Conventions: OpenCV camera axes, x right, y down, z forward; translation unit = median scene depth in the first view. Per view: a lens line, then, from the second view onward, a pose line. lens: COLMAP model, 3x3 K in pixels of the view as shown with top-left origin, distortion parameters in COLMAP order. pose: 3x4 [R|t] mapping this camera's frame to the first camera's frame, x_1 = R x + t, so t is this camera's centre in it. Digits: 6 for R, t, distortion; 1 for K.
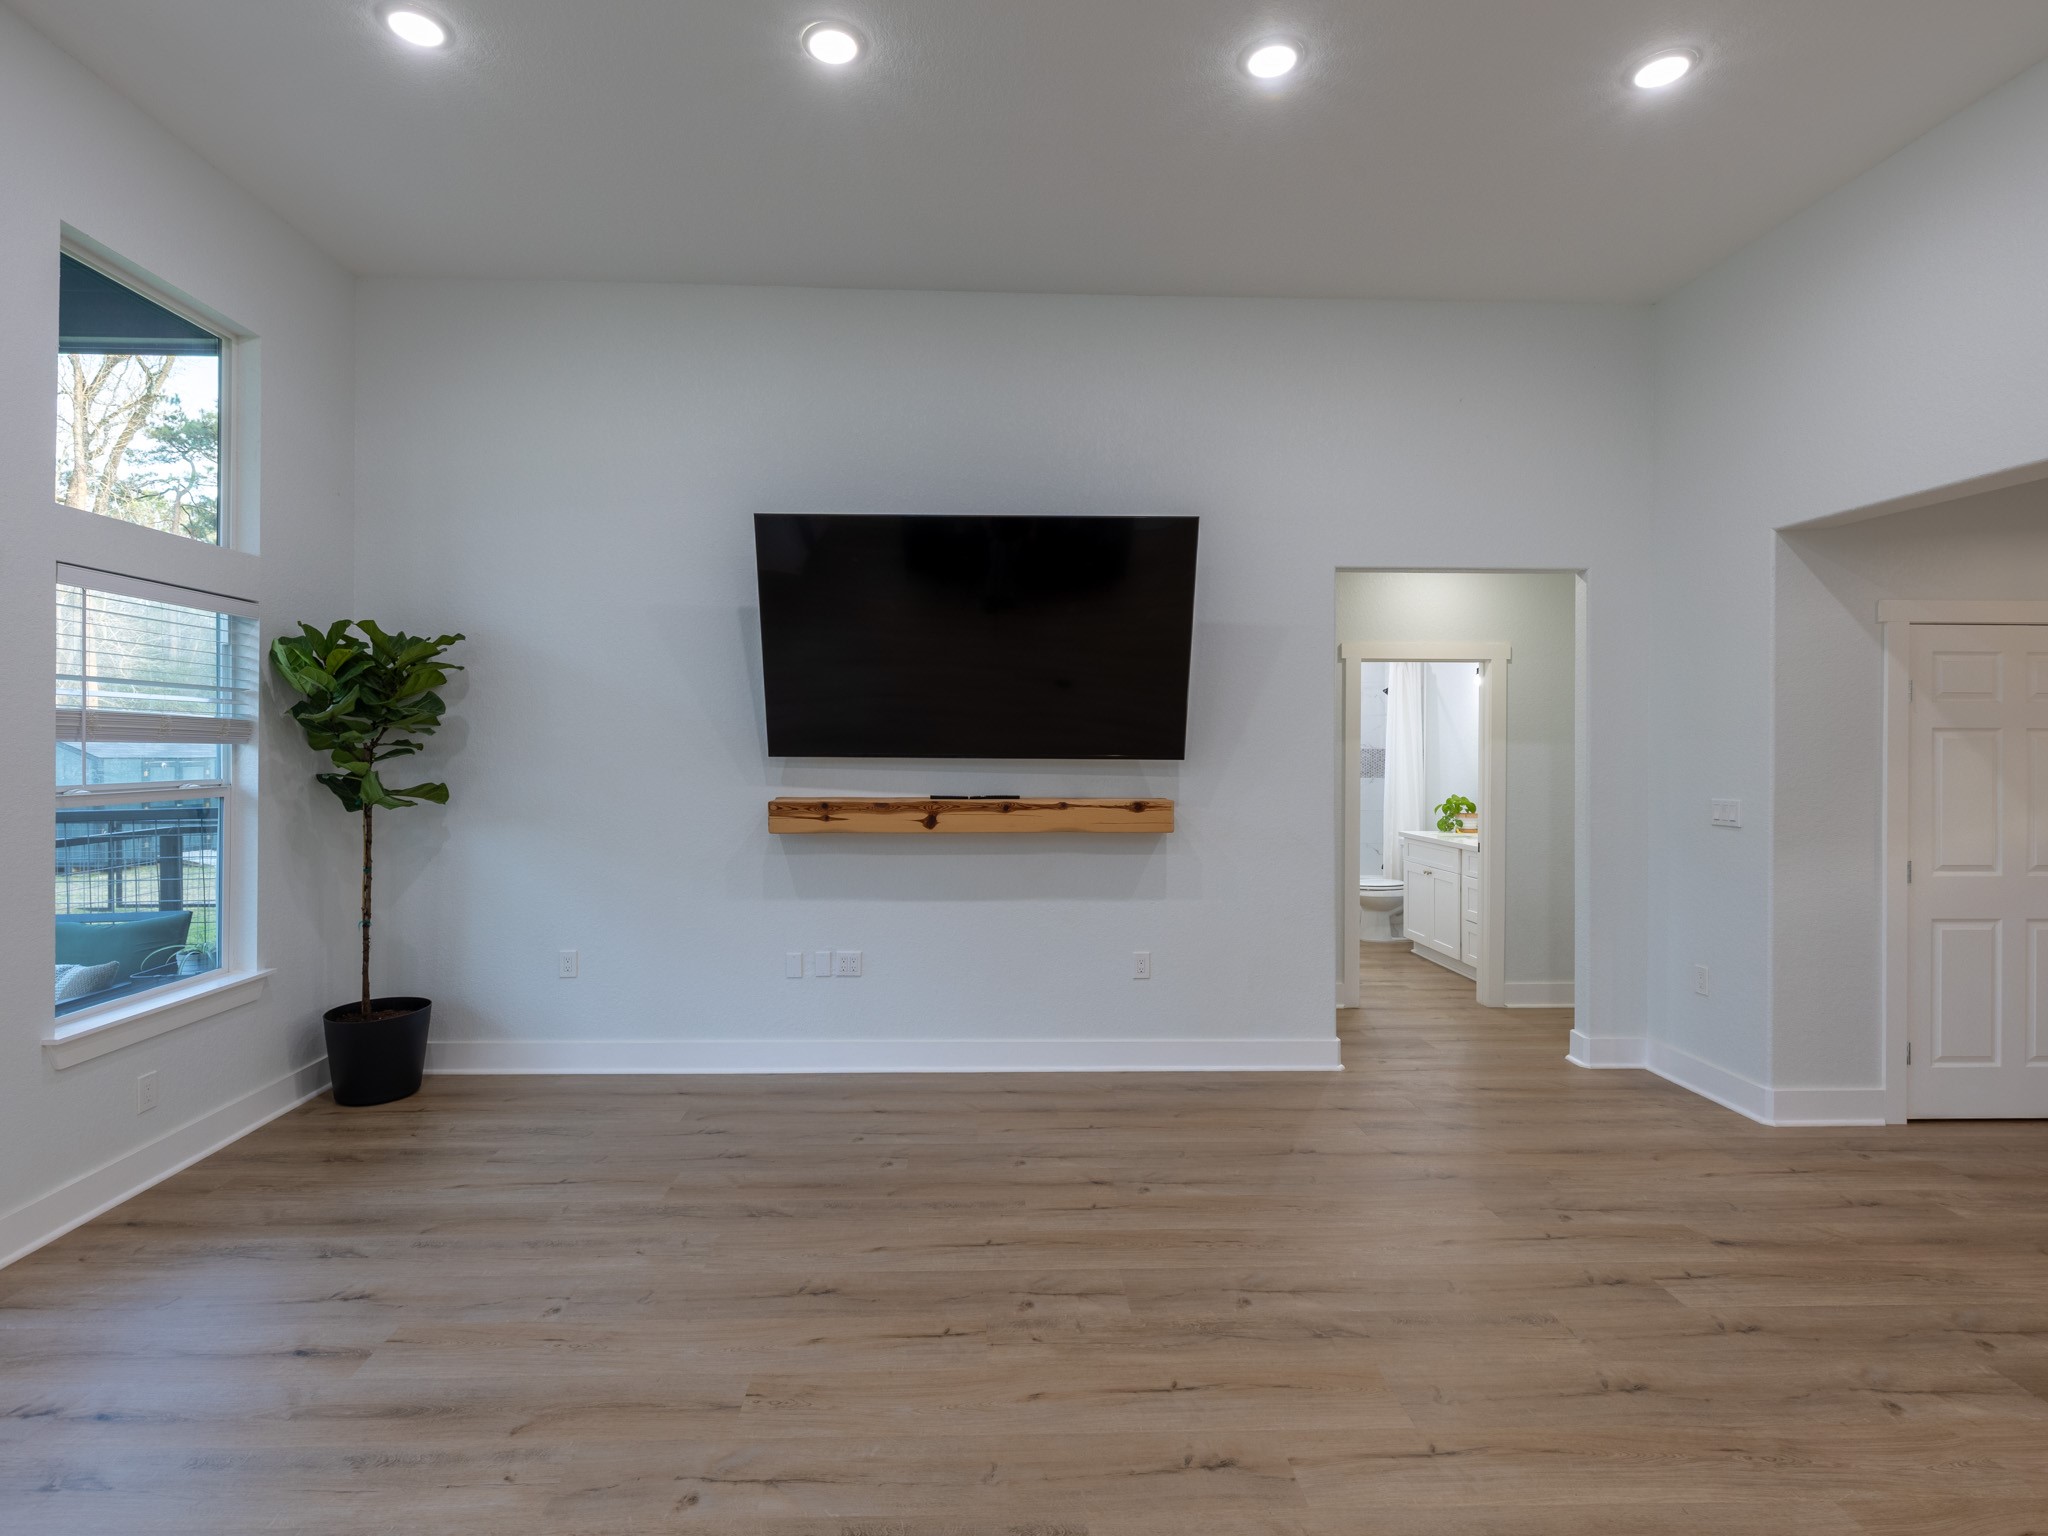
lens RADIAL K [[993.5, 0, 1049.4], [0, 993.5, 749.6], [0, 0, 1]] dist [0.006226, -0.000408]
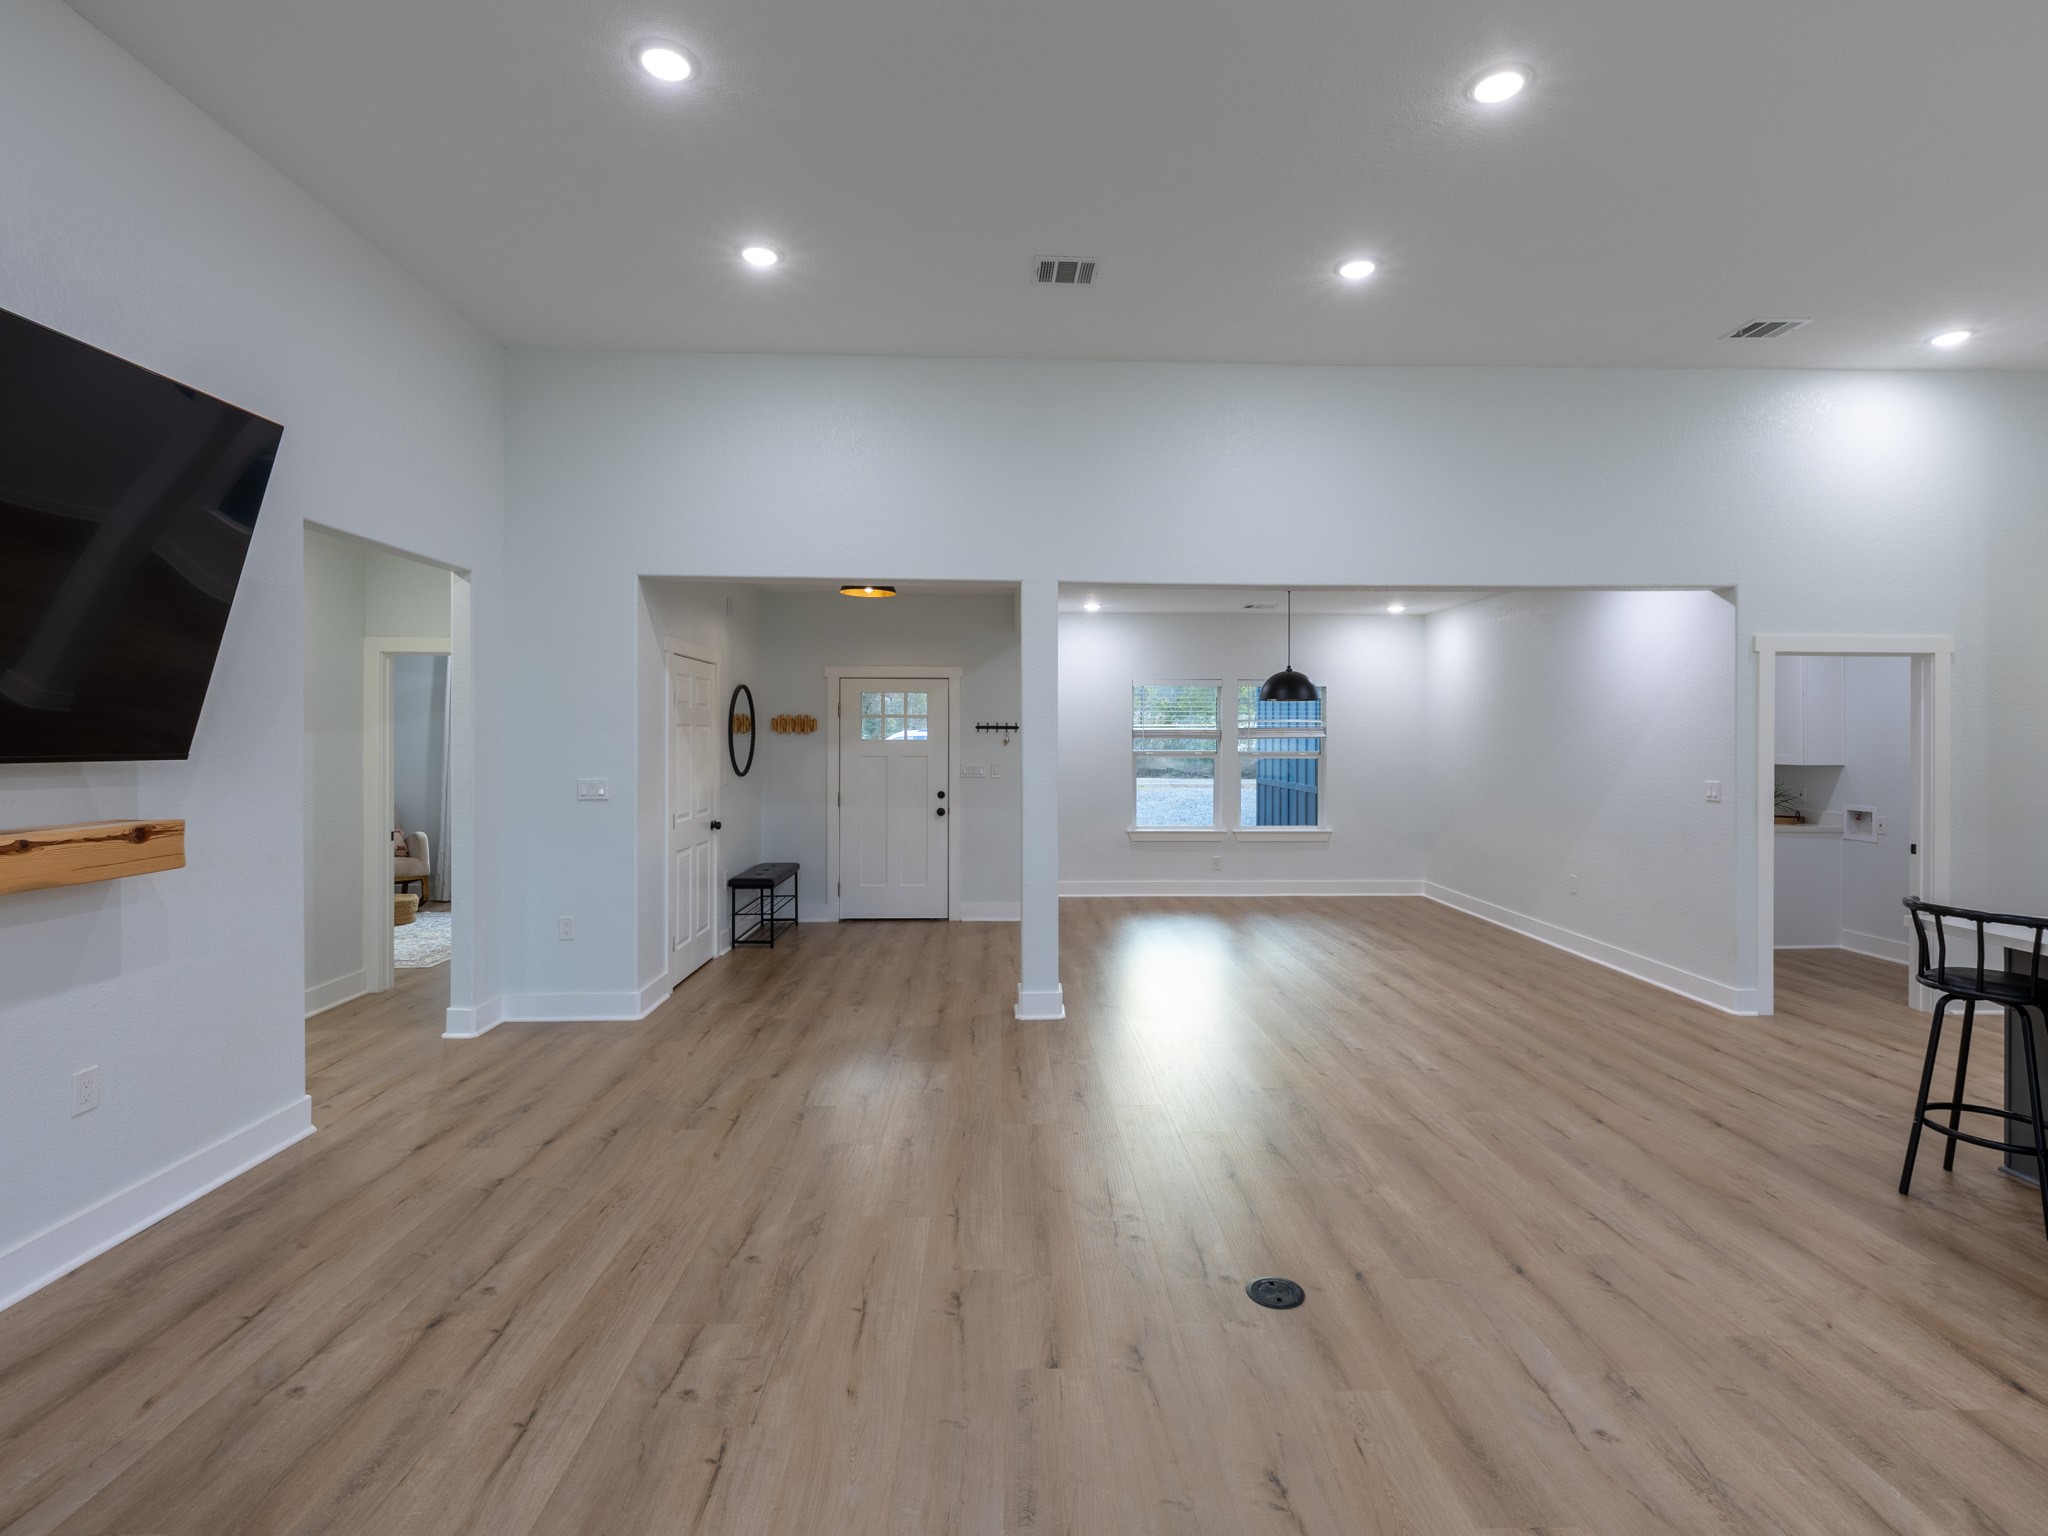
lens RADIAL K [[974.9, 0, 988.3], [0, 974.9, 744.2], [0, 0, 1]] dist [-0.003421, -0.000414]
pose [[0.048660, -0.010581, 0.998759, -0.553394], [0.002065, 0.999943, 0.010493, -0.006087], [-0.998813, 0.001552, 0.048679, 0.462441]]
